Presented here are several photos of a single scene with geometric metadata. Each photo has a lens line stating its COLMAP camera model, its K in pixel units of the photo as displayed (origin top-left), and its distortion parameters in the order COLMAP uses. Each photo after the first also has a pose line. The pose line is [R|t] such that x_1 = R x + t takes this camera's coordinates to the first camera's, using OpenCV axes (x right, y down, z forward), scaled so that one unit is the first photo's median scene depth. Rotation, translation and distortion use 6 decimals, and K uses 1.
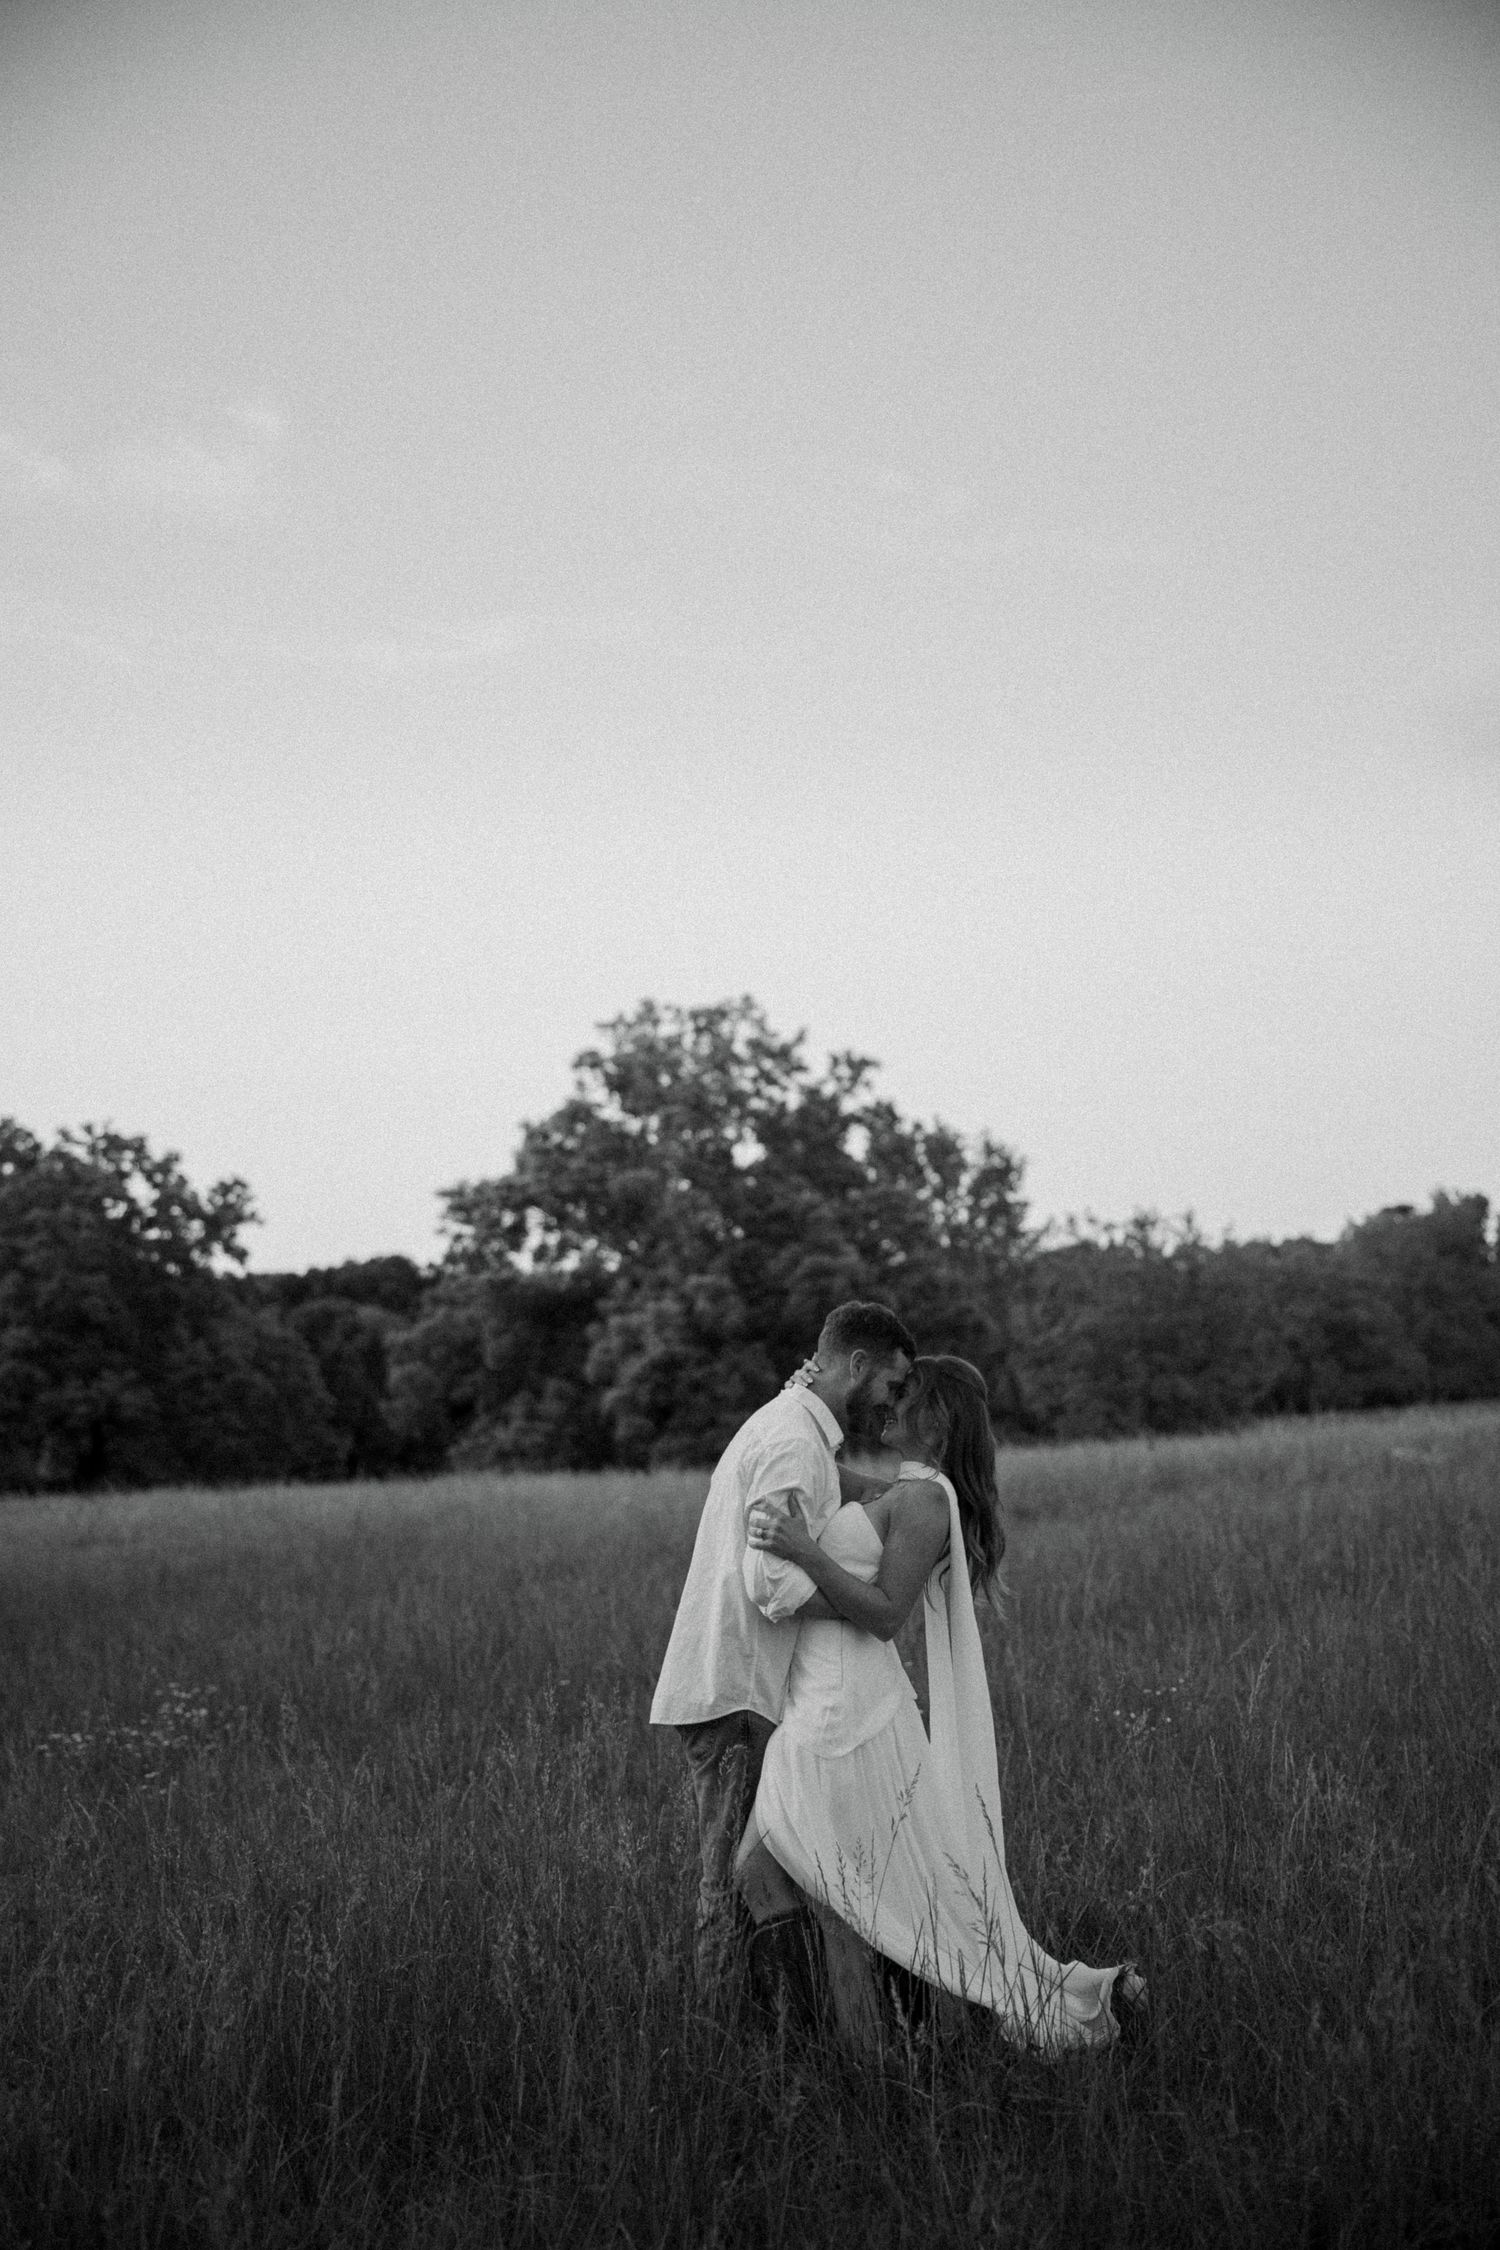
lens RADIAL K [[2471.5, 0, 750.0], [0, 2471.5, 1125.0], [0, 0, 1]] dist [0.005888, -0.003675]
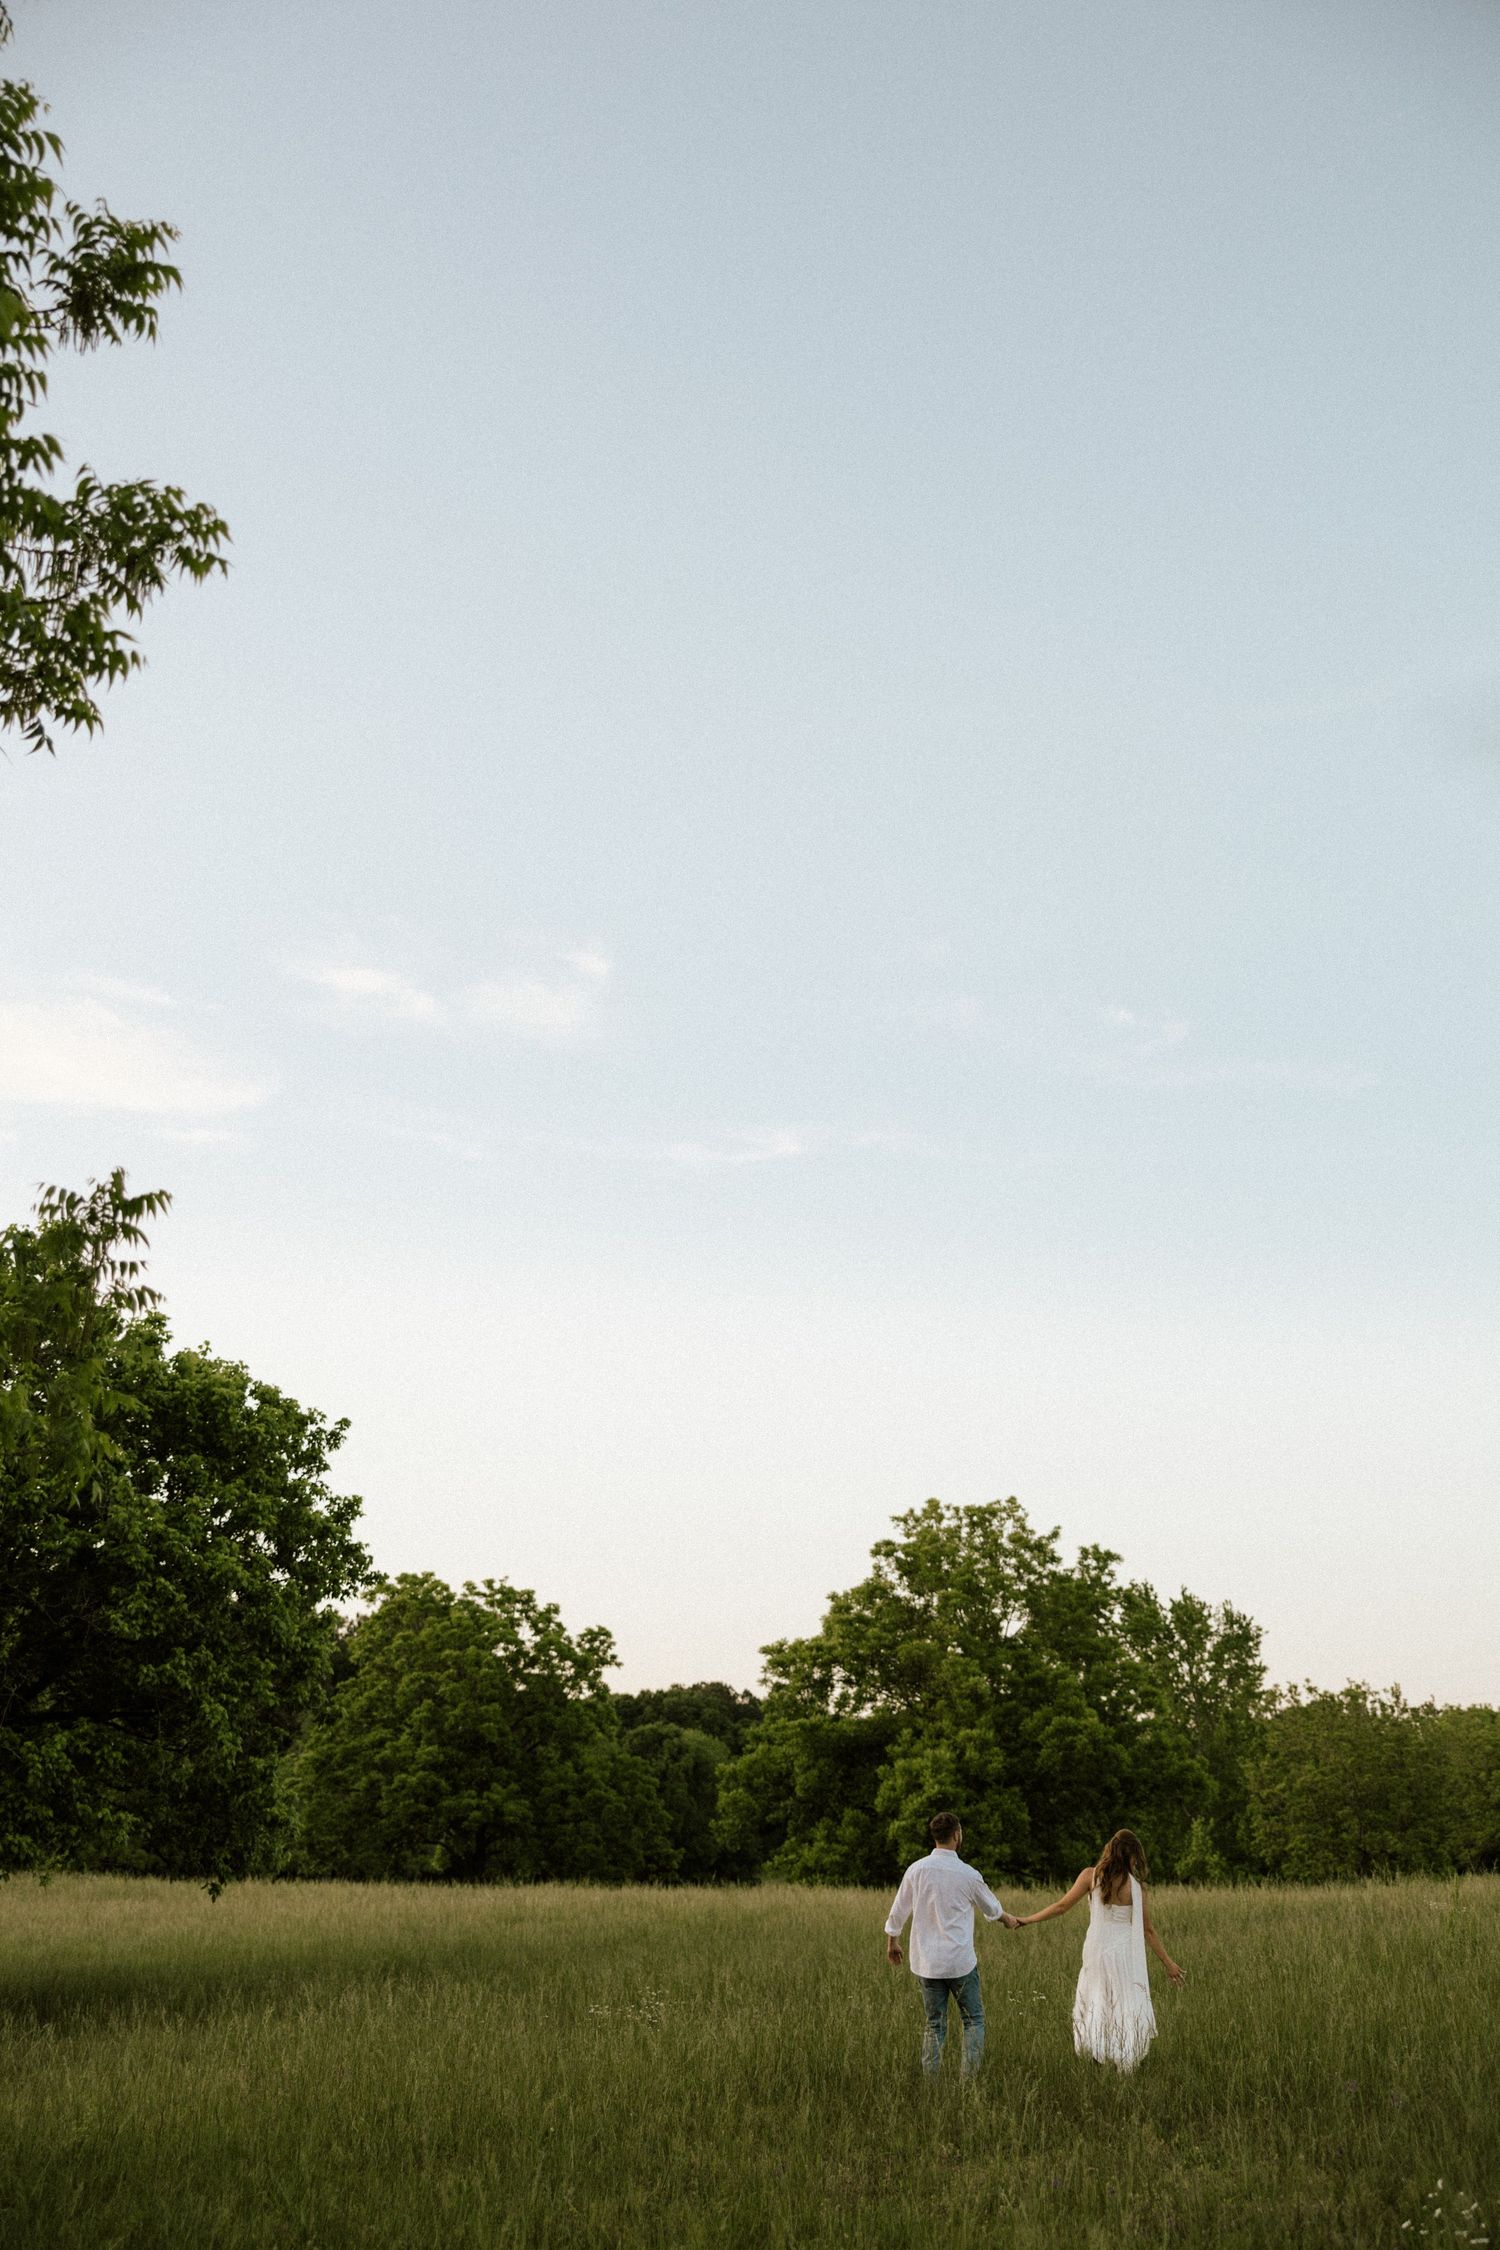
lens RADIAL K [[2243.2, 0, 750.0], [0, 2243.2, 1125.0], [0, 0, 1]] dist [0.005857, 0.000859]
pose [[0.991358, 0.011033, -0.130719, 0.013384], [-0.035526, 0.981801, -0.186559, -0.020898], [0.126282, 0.189591, 0.973708, -0.157616]]
